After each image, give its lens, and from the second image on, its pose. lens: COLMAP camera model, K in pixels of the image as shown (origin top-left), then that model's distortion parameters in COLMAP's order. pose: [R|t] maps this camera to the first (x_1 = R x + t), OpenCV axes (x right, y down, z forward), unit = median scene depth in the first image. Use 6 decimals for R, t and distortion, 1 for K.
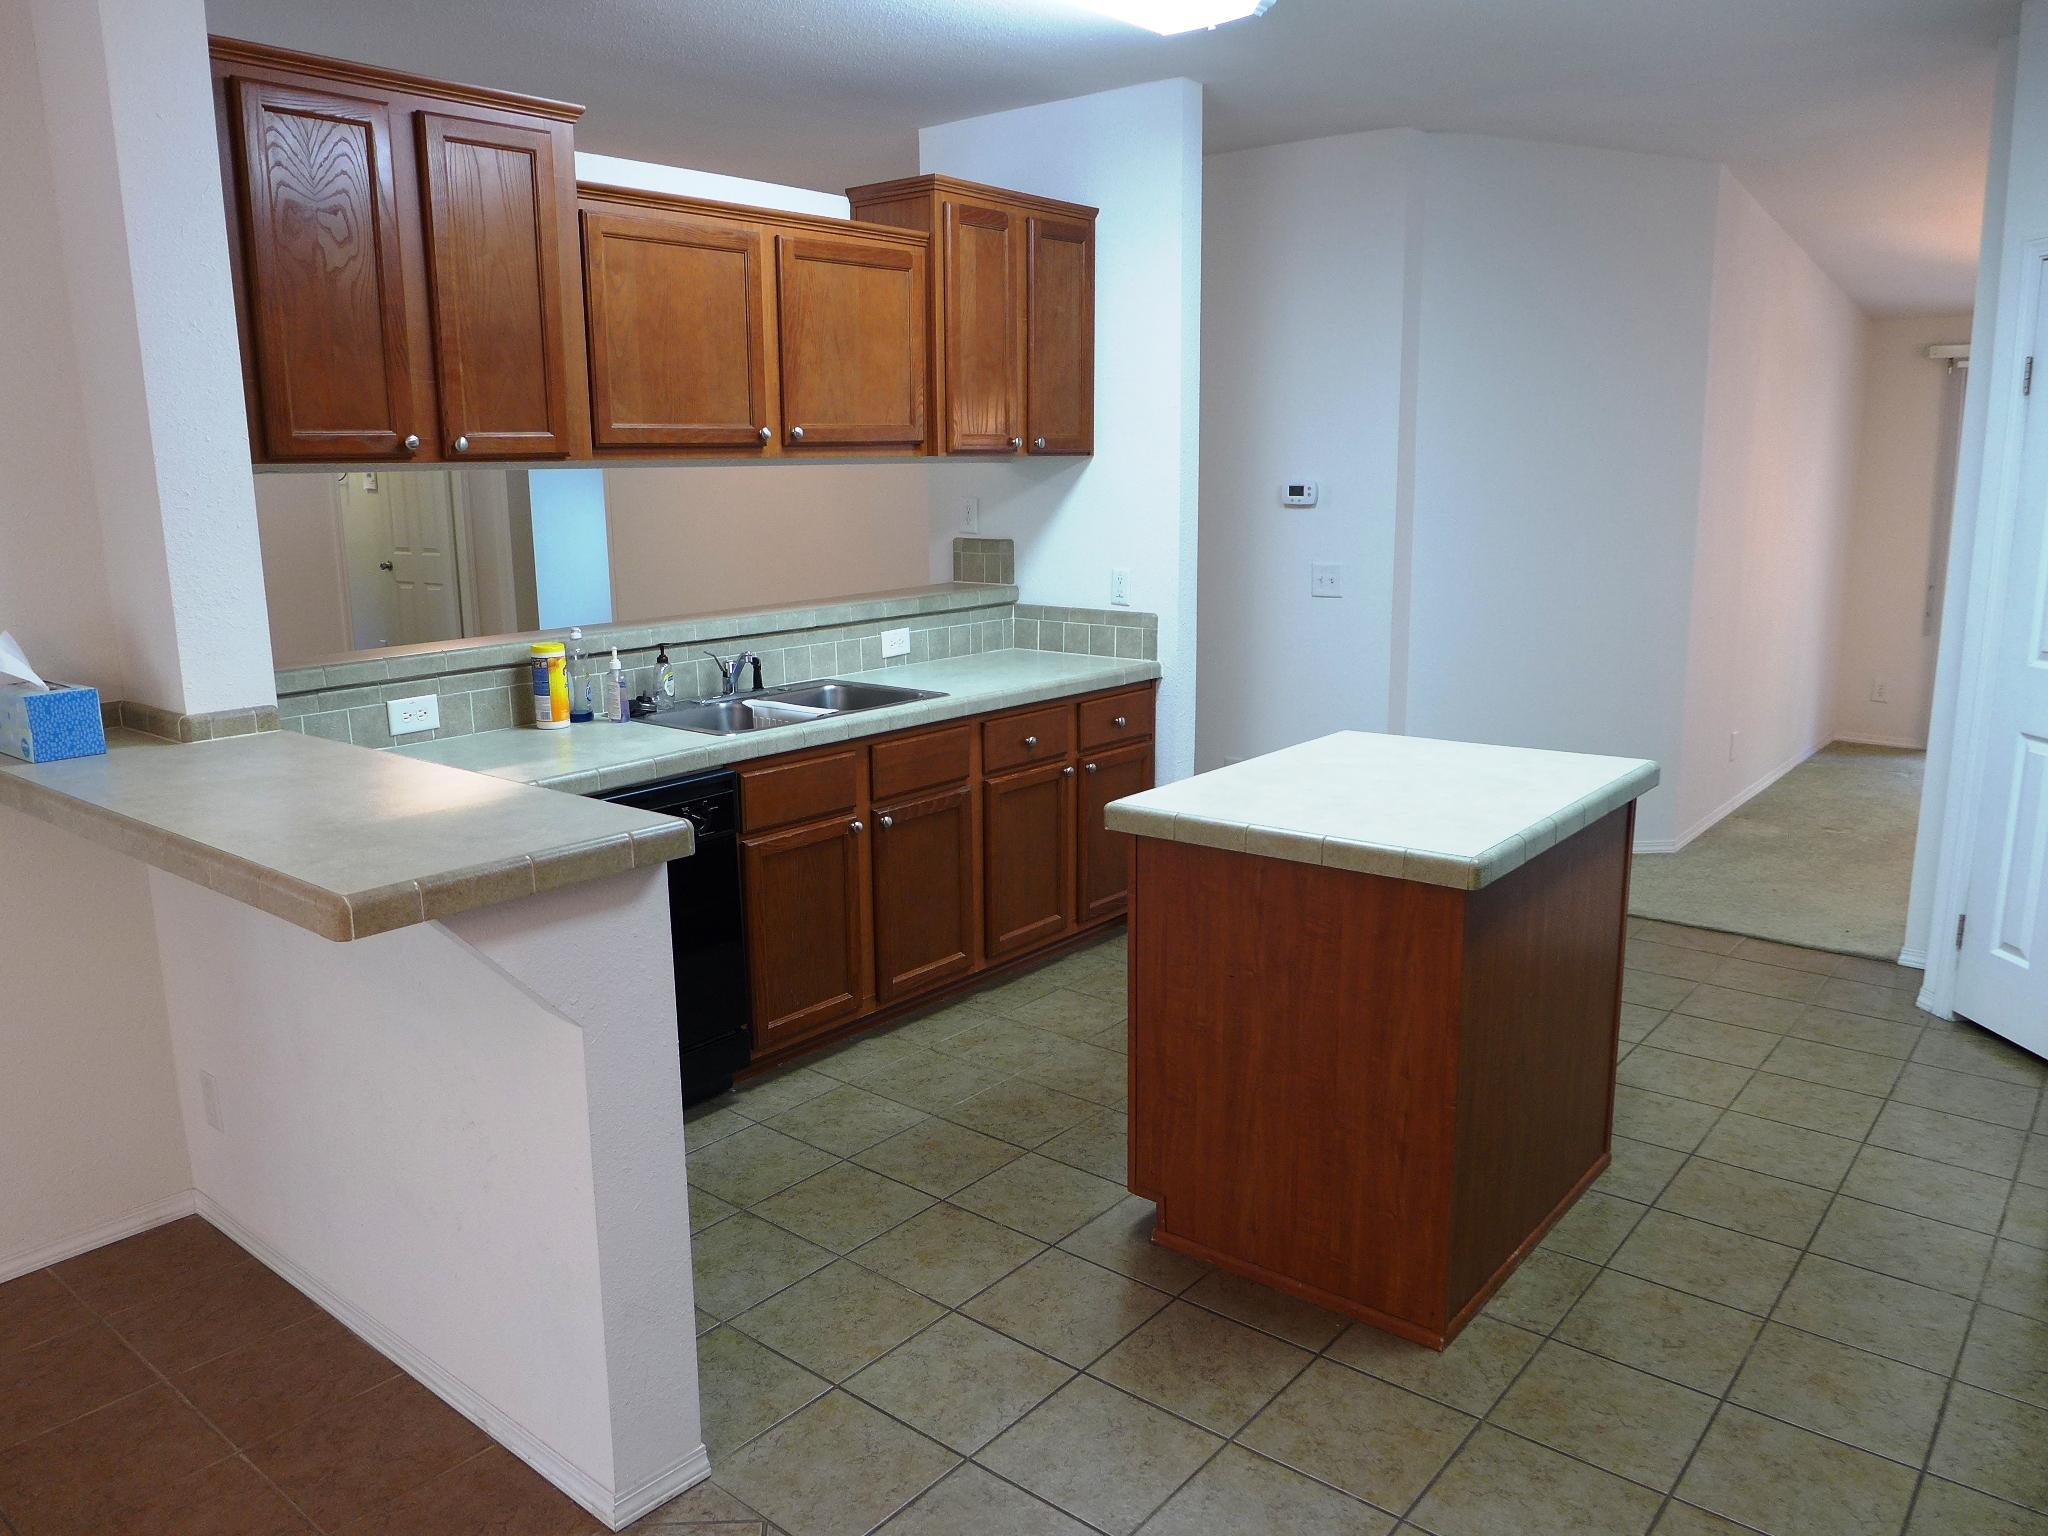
lens RADIAL K [[1484.7, 0, 1024.0], [0, 1484.7, 768.0], [0, 0, 1]] dist [-0.020940, -0.005438]
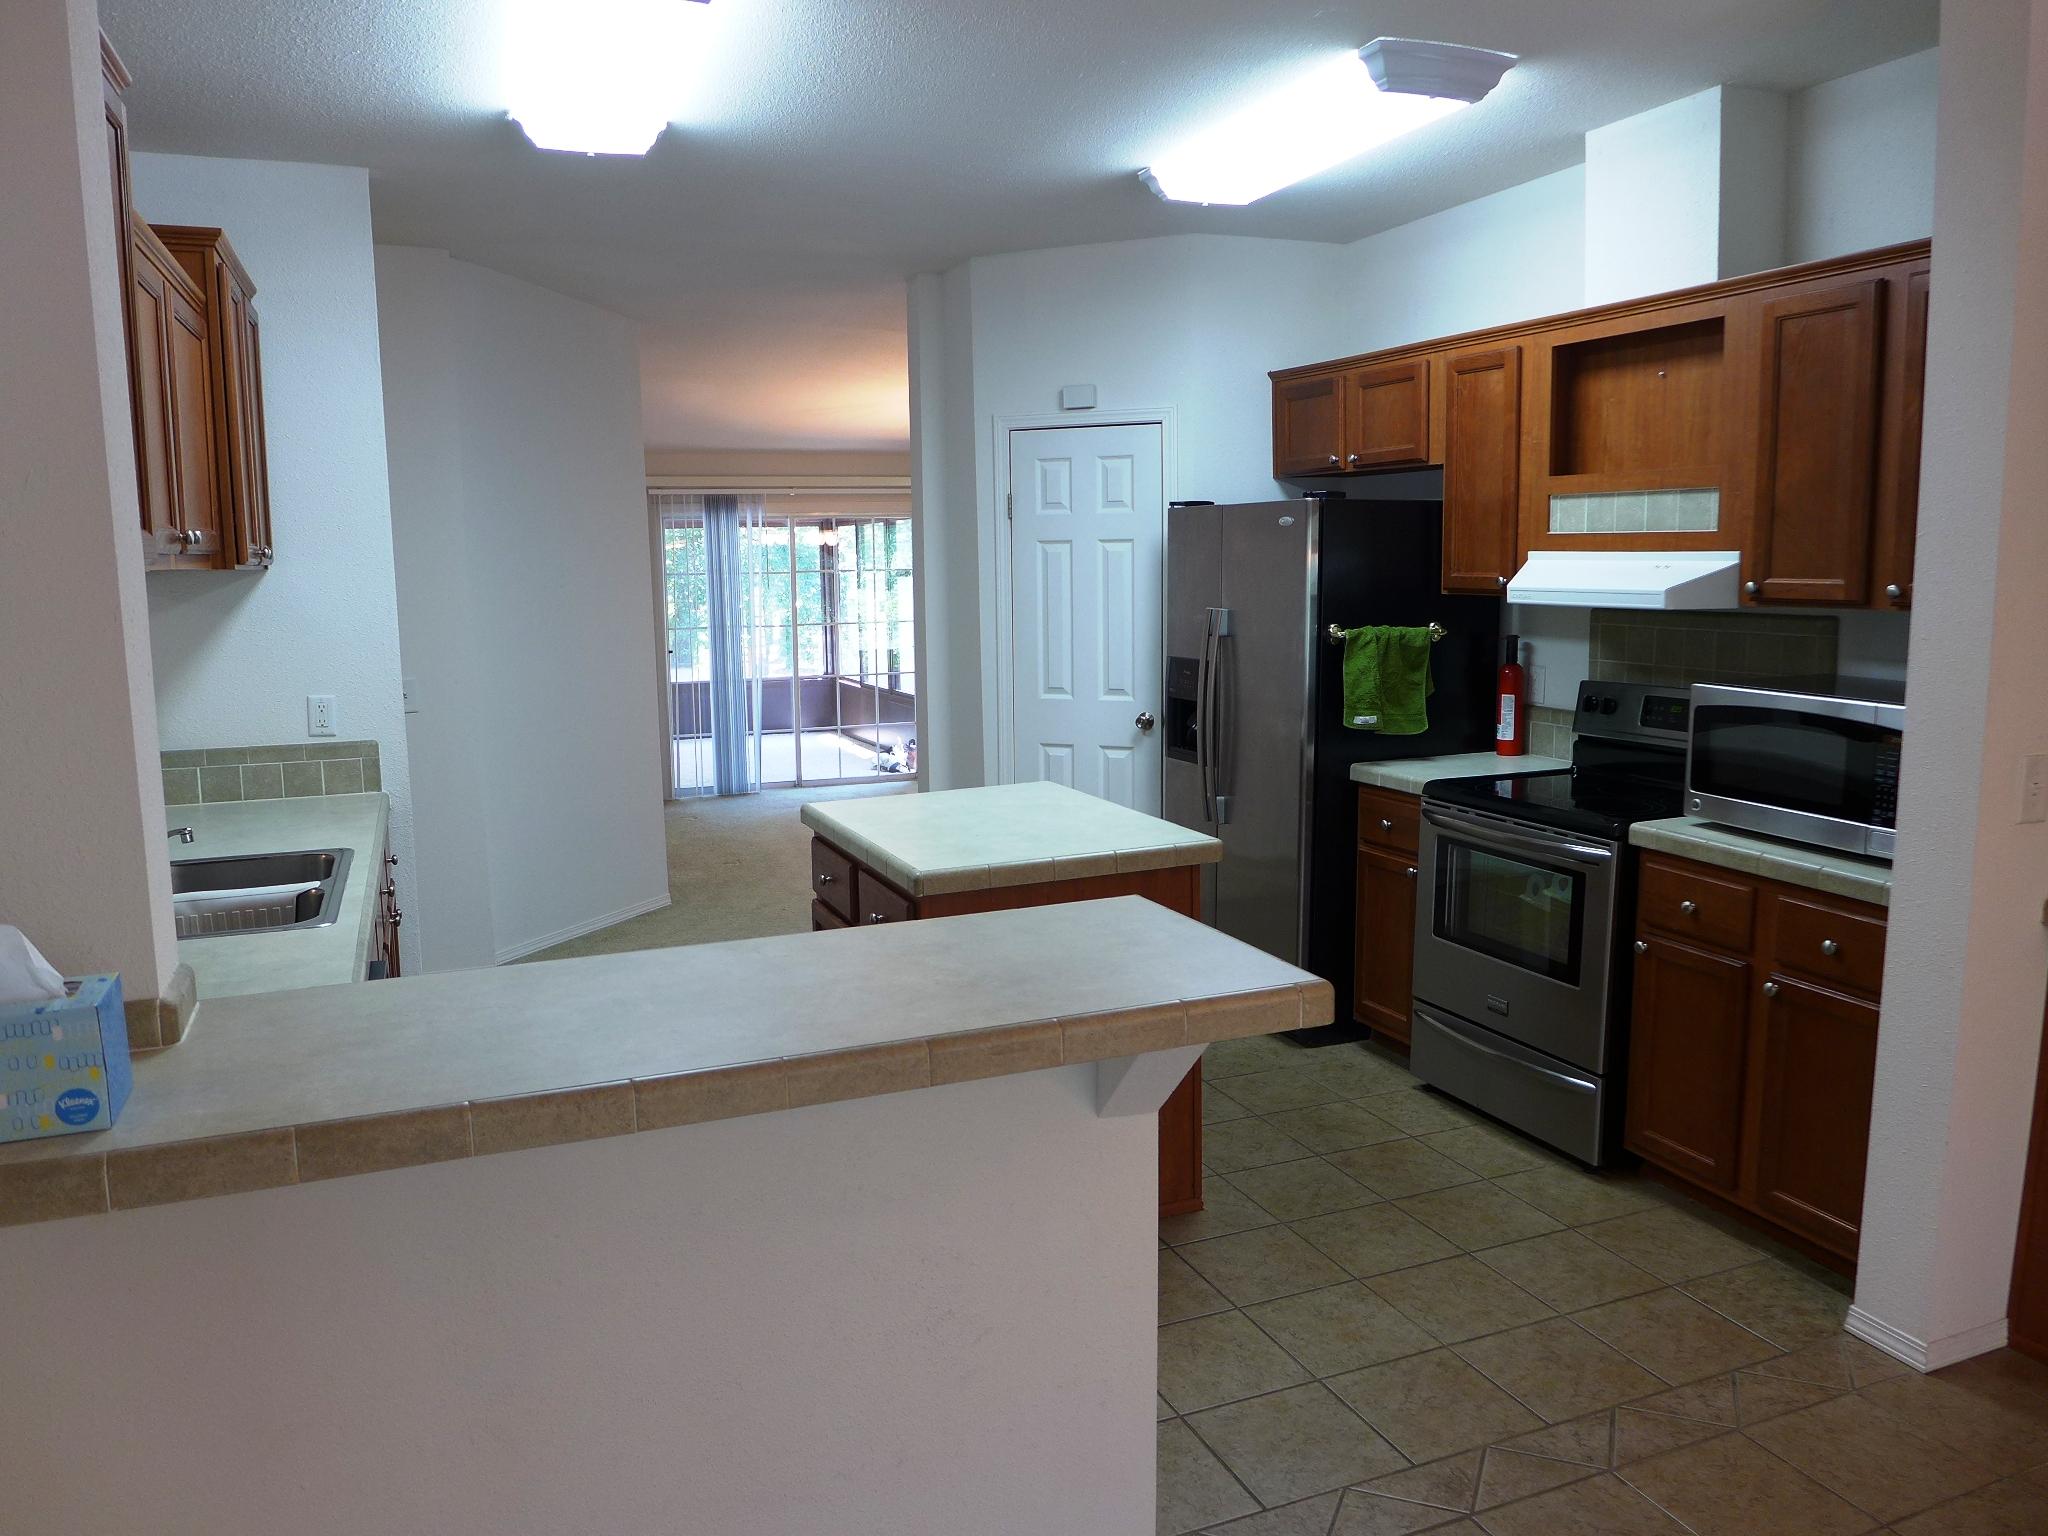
lens RADIAL K [[1484.7, 0, 1024.0], [0, 1484.7, 768.0], [0, 0, 1]] dist [-0.020940, -0.005438]
pose [[0.469213, -0.125934, 0.874059, -0.509105], [0.184819, 0.981864, 0.042252, -0.052082], [-0.863528, 0.141718, 0.483979, 0.225293]]
